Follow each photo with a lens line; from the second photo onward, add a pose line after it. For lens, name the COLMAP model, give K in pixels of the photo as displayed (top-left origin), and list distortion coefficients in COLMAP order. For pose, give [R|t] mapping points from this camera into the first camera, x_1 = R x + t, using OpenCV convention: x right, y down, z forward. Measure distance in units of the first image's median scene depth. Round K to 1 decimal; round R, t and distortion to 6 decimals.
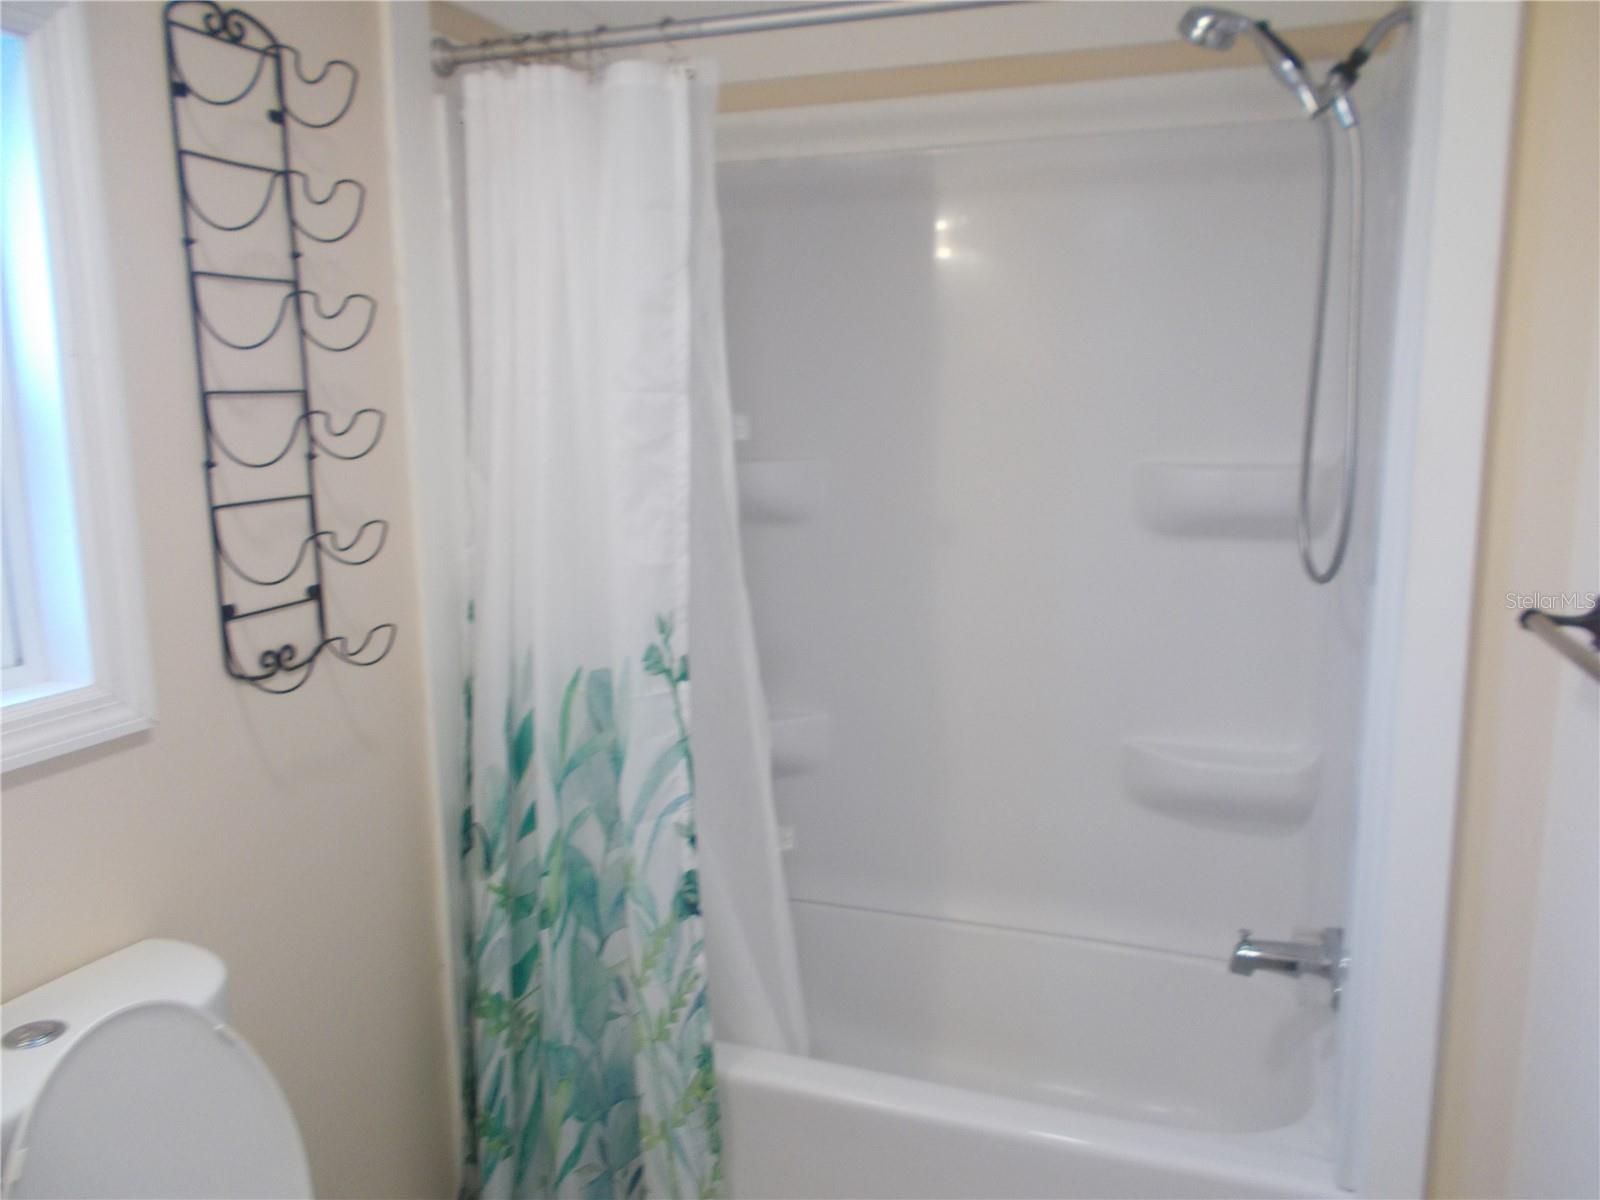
lens RADIAL K [[1226.8, 0, 807.6], [0, 1226.8, 598.6], [0, 0, 1]] dist [0.002347, -0.004076]
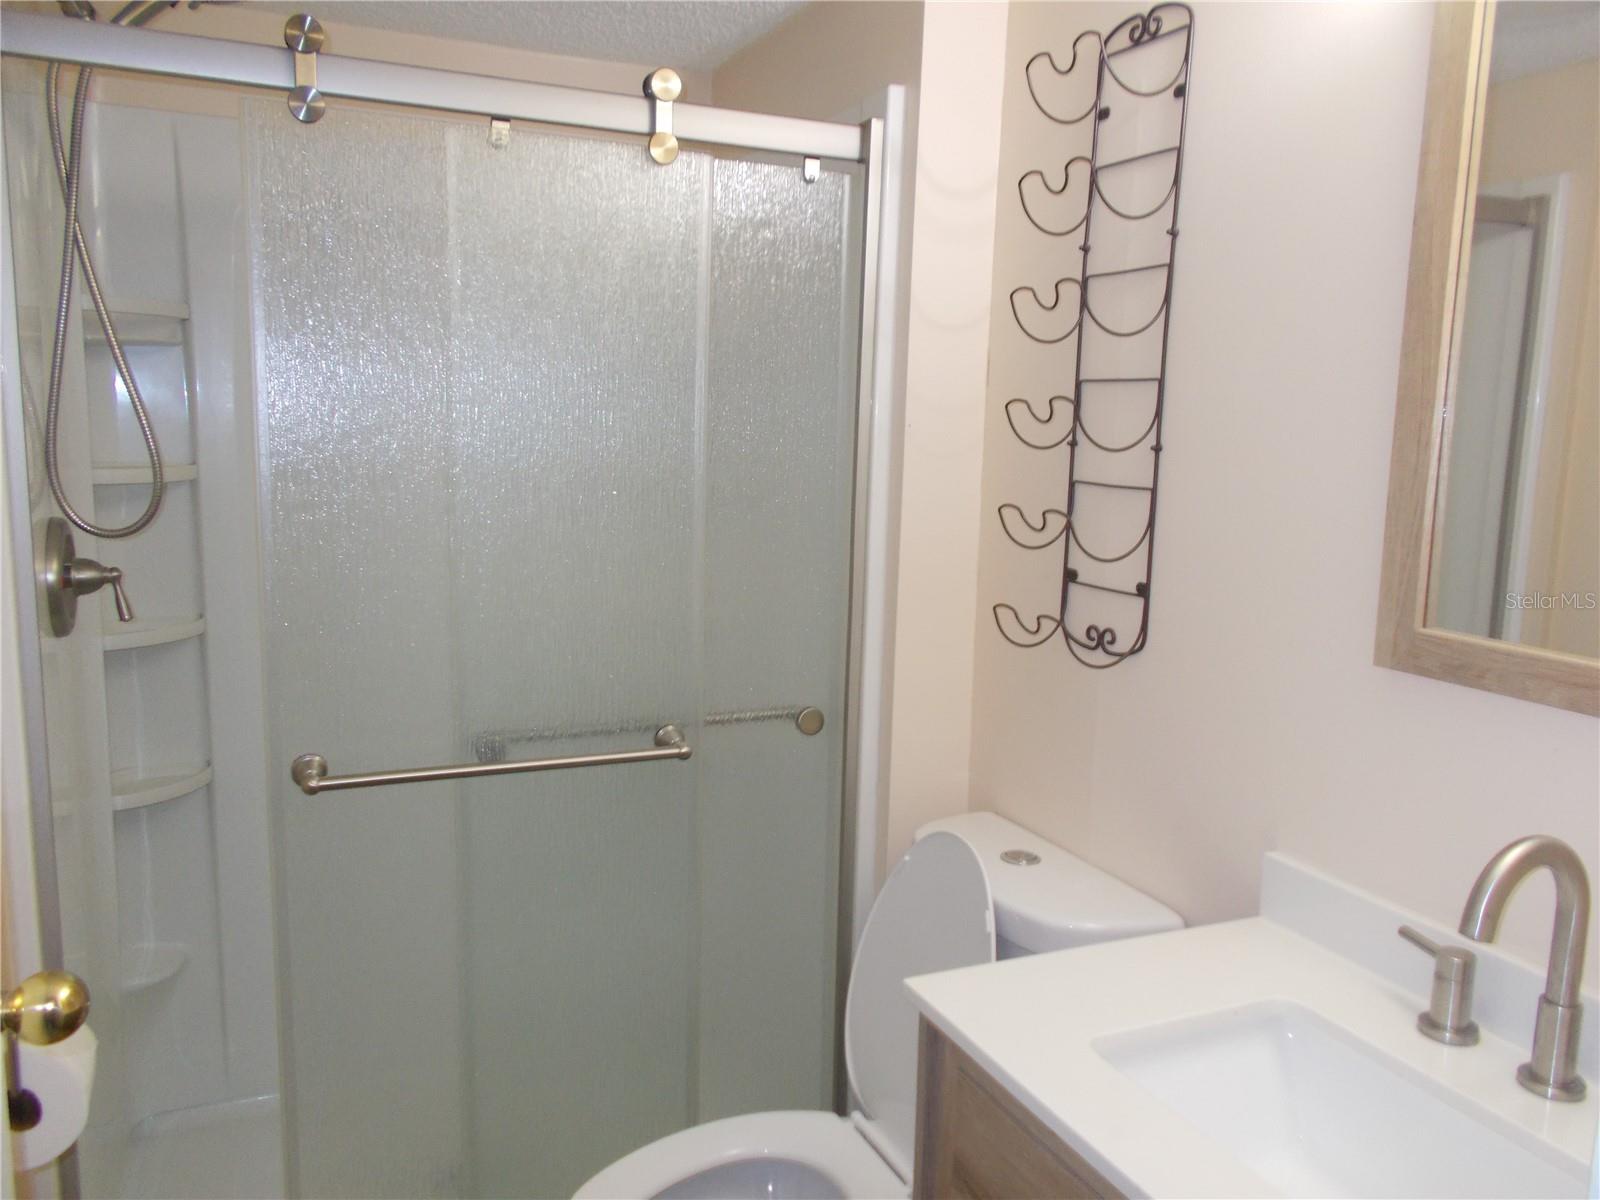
lens RADIAL K [[1226.8, 0, 807.6], [0, 1226.8, 598.6], [0, 0, 1]] dist [0.002347, -0.004076]
pose [[-0.705068, 0.090346, -0.703361, 0.476154], [-0.143212, 0.953274, 0.266006, -0.225963], [0.694528, 0.288282, -0.659185, 1.527361]]
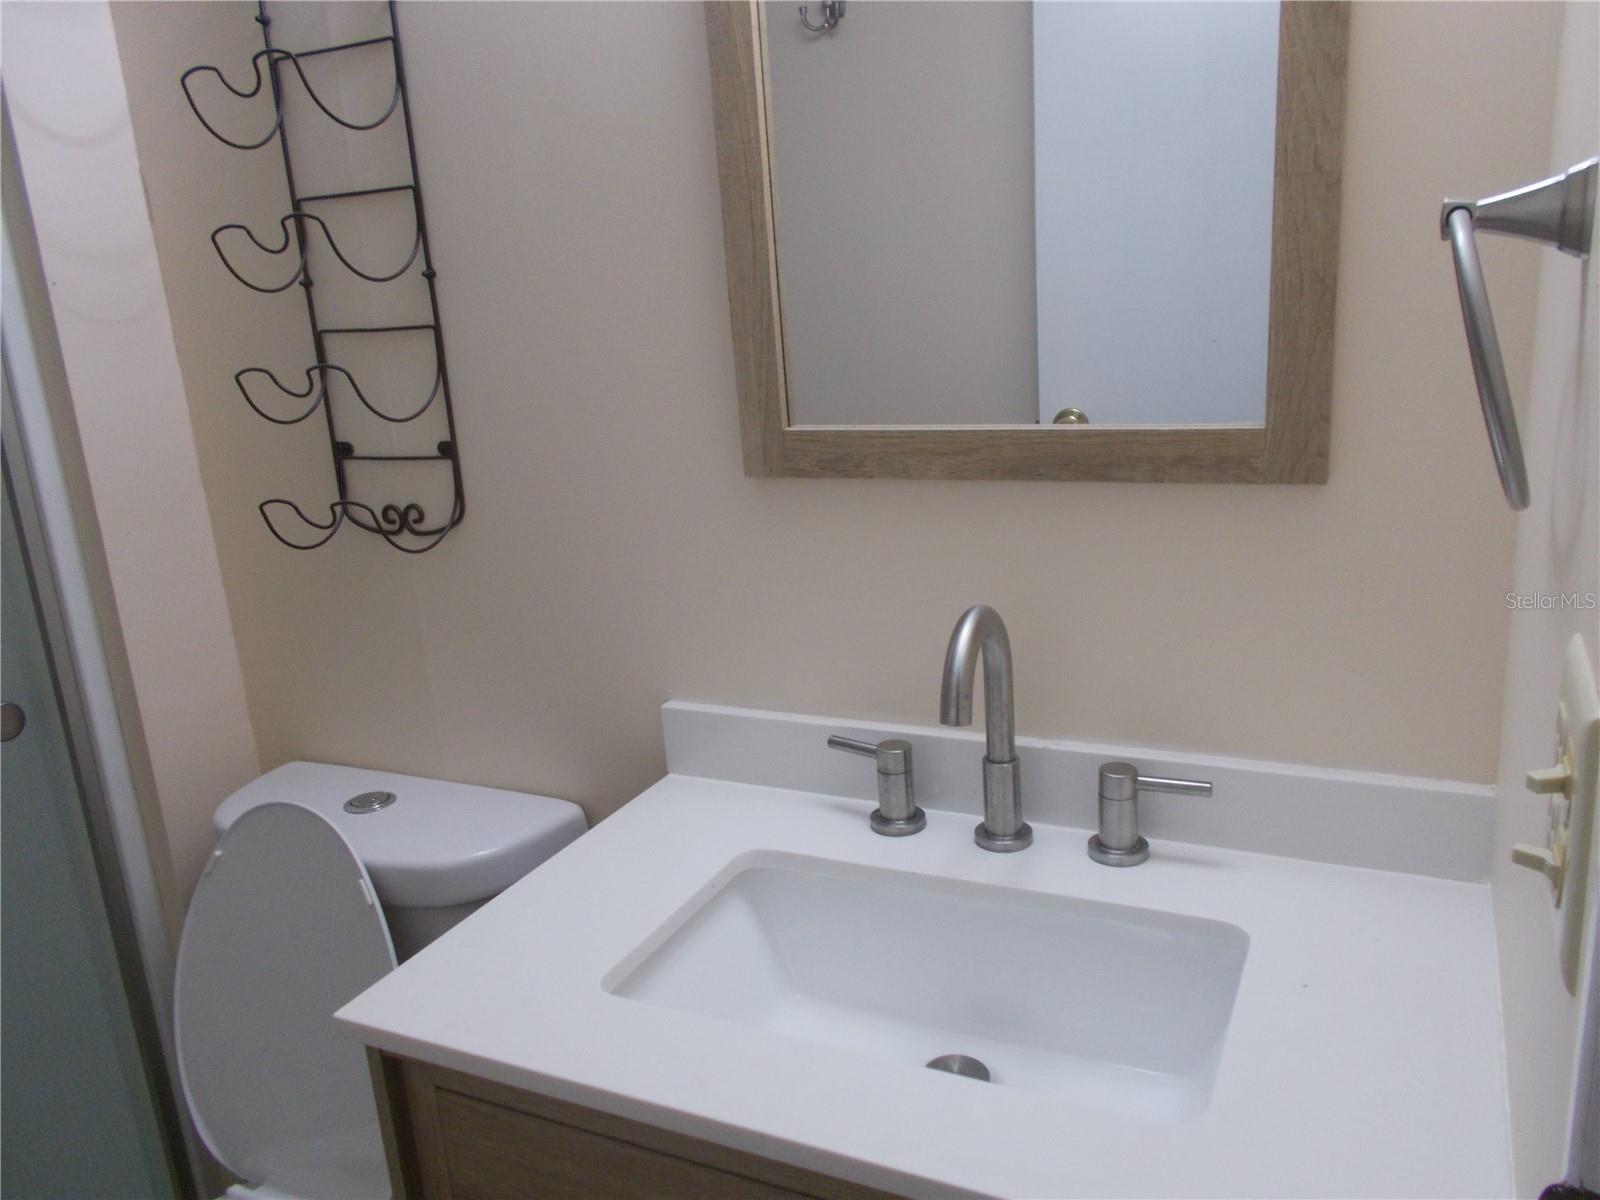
lens RADIAL K [[1233.0, 0, 803.2], [0, 1233.0, 605.1], [0, 0, 1]] dist [-0.000361, 0.031843]
pose [[-0.092750, 0.270245, -0.958314, 0.388822], [-0.100171, 0.955047, 0.279019, -0.162819], [0.990638, 0.121875, -0.061510, 1.359485]]
